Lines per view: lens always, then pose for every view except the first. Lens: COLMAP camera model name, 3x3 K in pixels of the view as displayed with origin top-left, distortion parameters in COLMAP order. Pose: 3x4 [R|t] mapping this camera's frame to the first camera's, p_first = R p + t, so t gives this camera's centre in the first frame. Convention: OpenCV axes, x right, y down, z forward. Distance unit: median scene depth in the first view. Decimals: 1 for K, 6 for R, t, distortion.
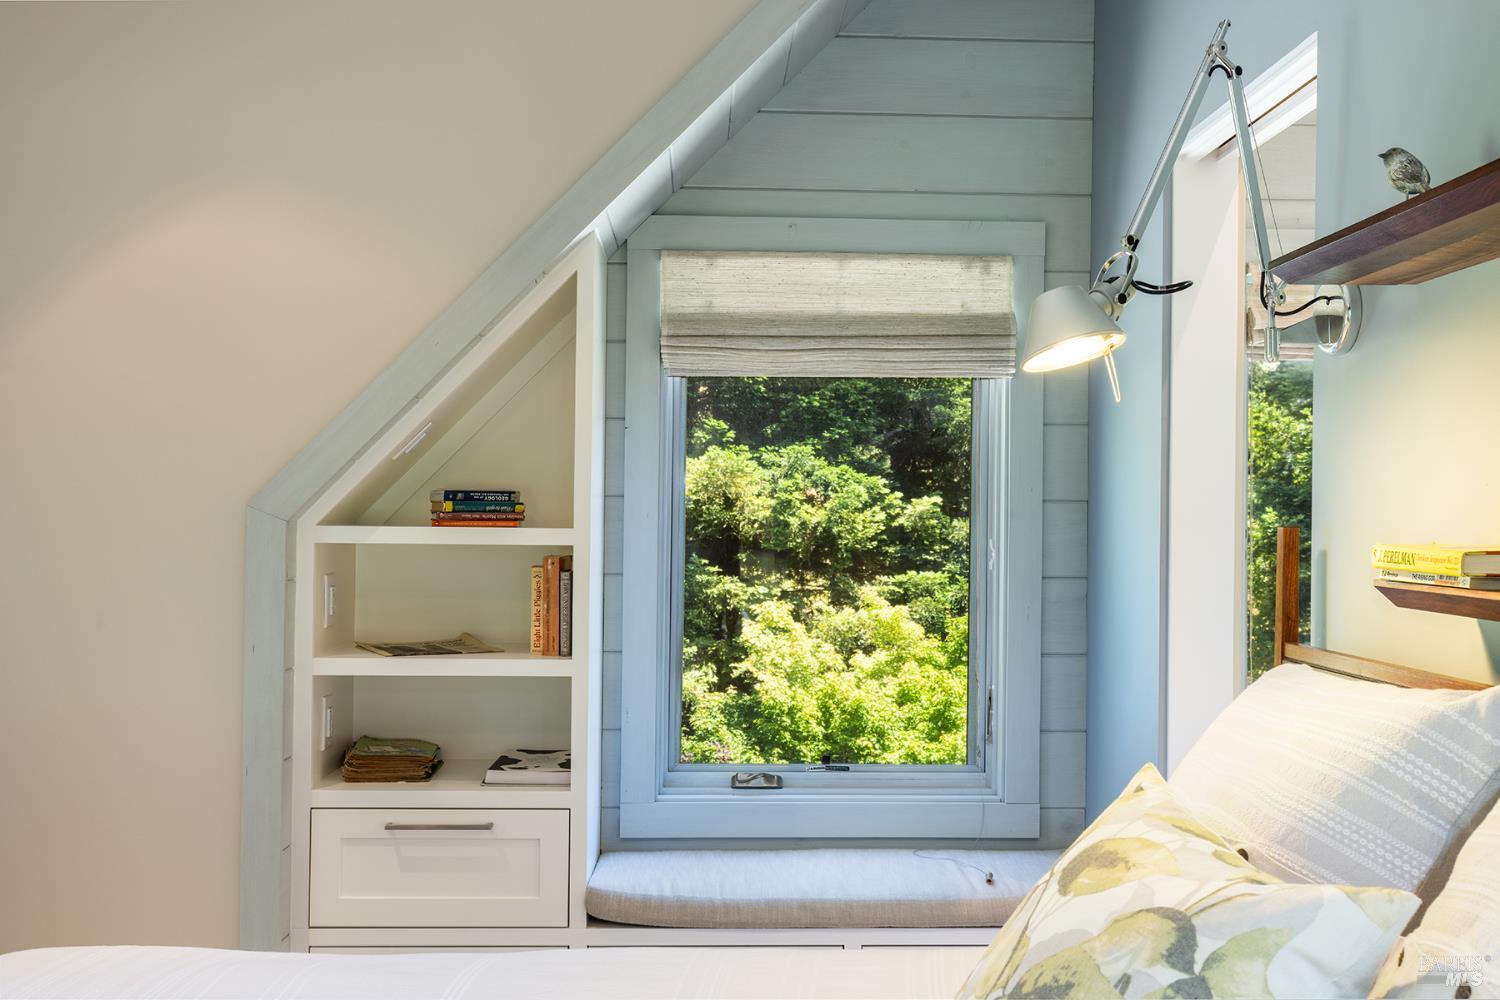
lens RADIAL K [[1416.1, 0, 750.0], [0, 1416.1, 500.0], [0, 0, 1]] dist [0.005037, 0.001336]
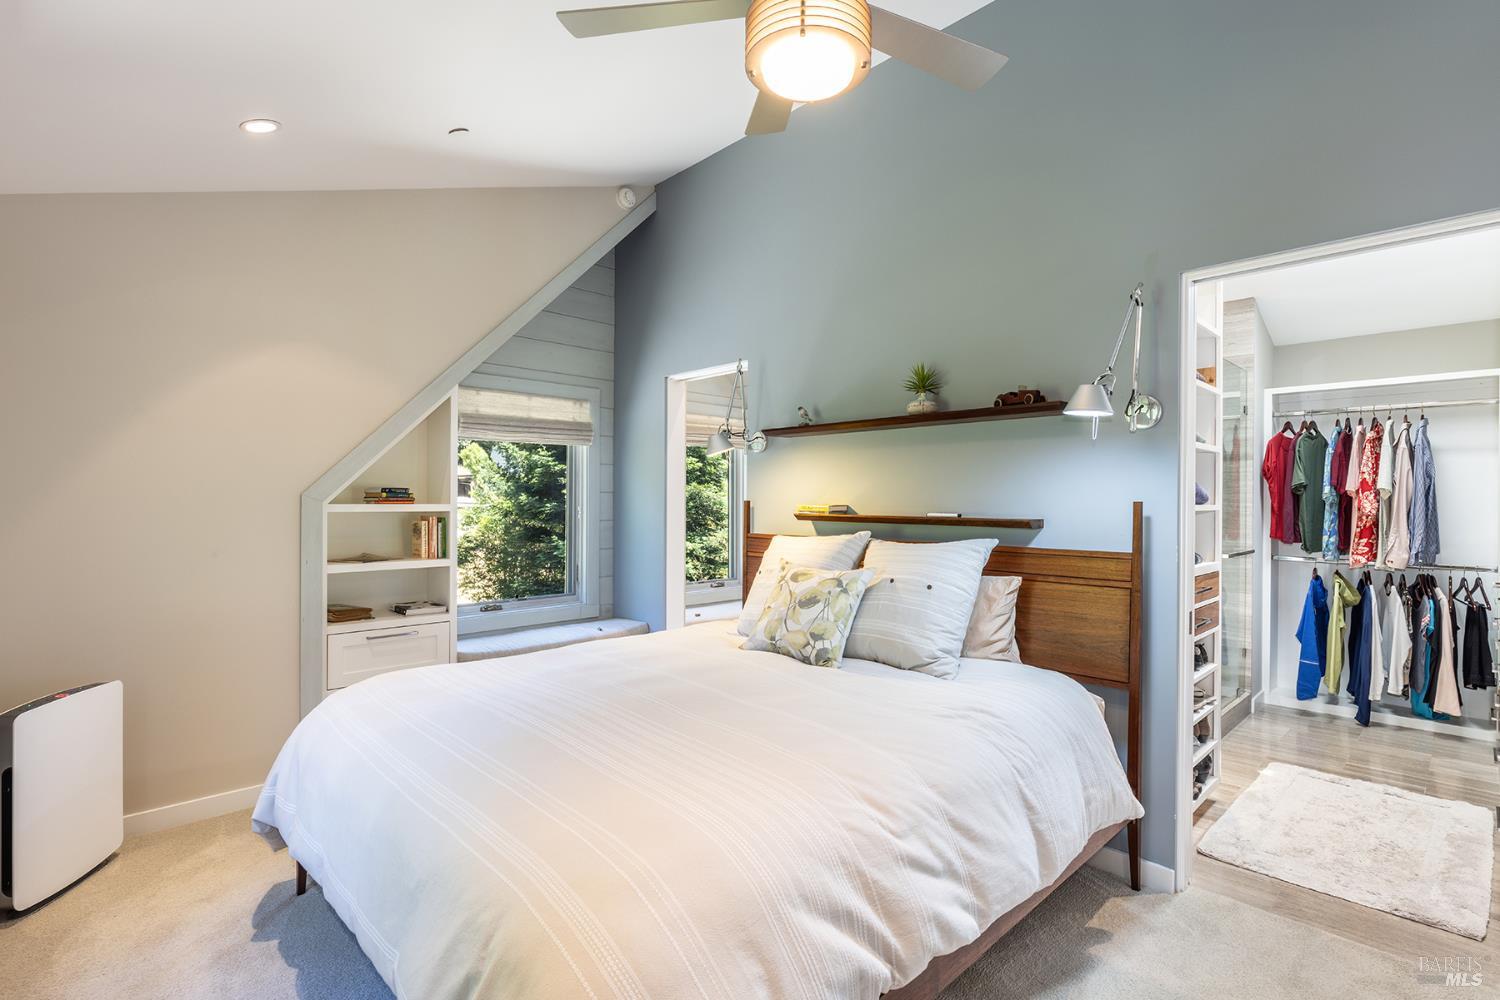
lens RADIAL K [[698.4, 0, 750.0], [0, 698.4, 500.0], [0, 0, 1]] dist [-0.000792, -0.000117]
pose [[0.746385, -0.007634, 0.665471, -0.472334], [-0.002866, 0.999888, 0.014685, -0.005023], [-0.665509, -0.012868, 0.746279, -0.191768]]
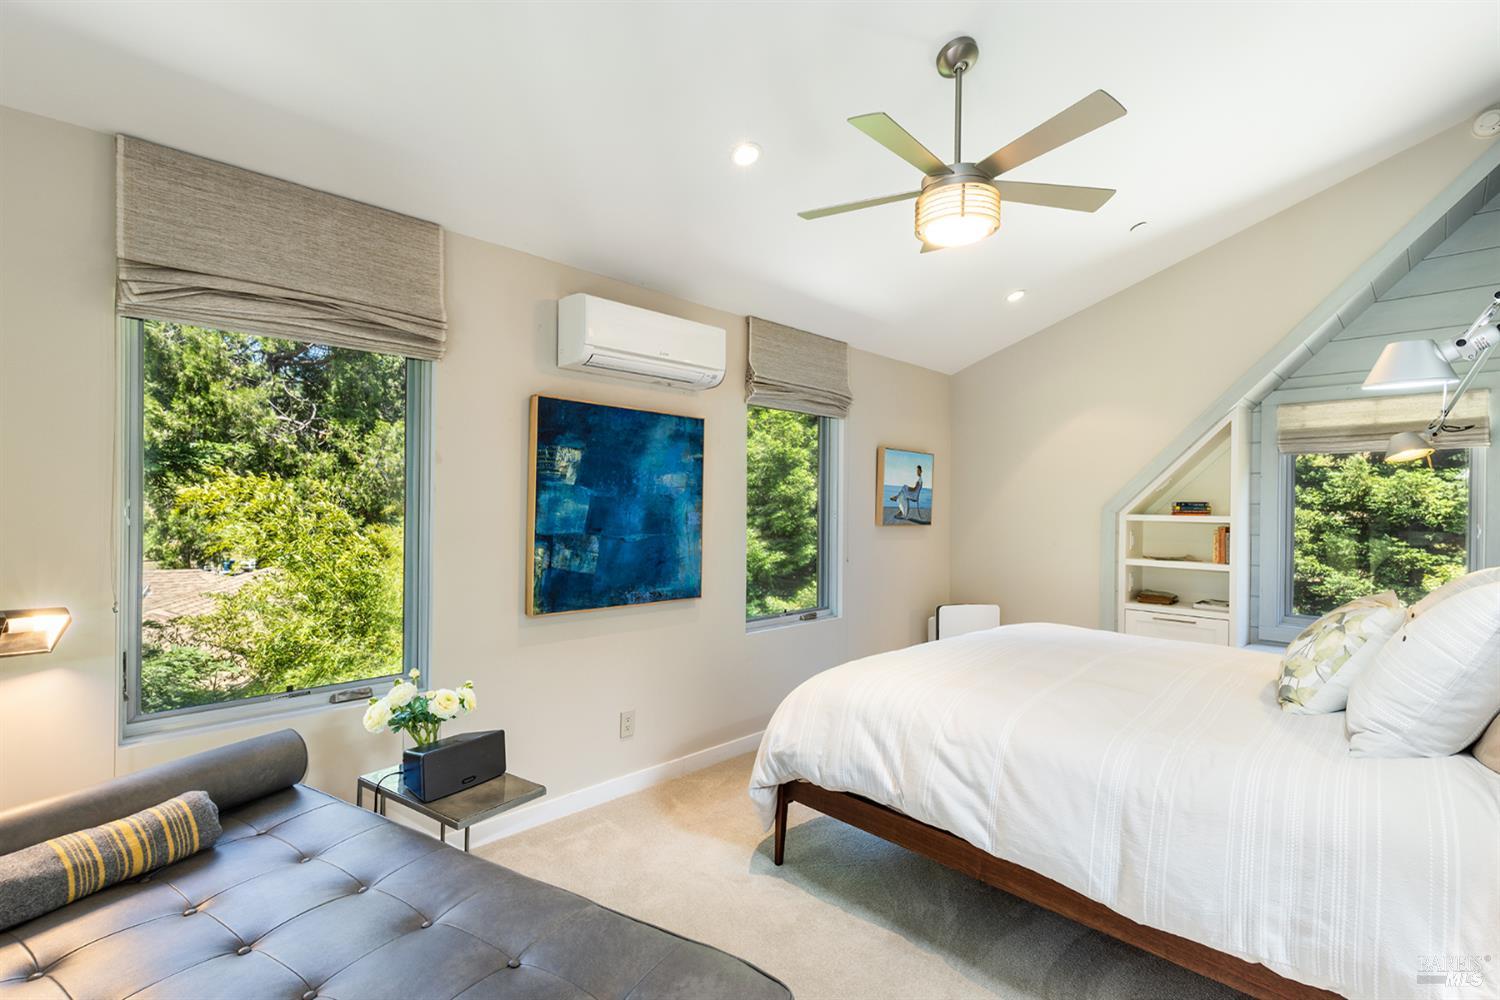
lens RADIAL K [[669.7, 0, 765.5], [0, 669.7, 501.7], [0, 0, 1]] dist [0.001217, 0.001016]
pose [[0.689730, -0.004120, -0.724055, 0.167042], [0.003669, 0.999991, -0.002195, -0.007438], [0.724058, -0.001143, 0.689738, -0.457390]]
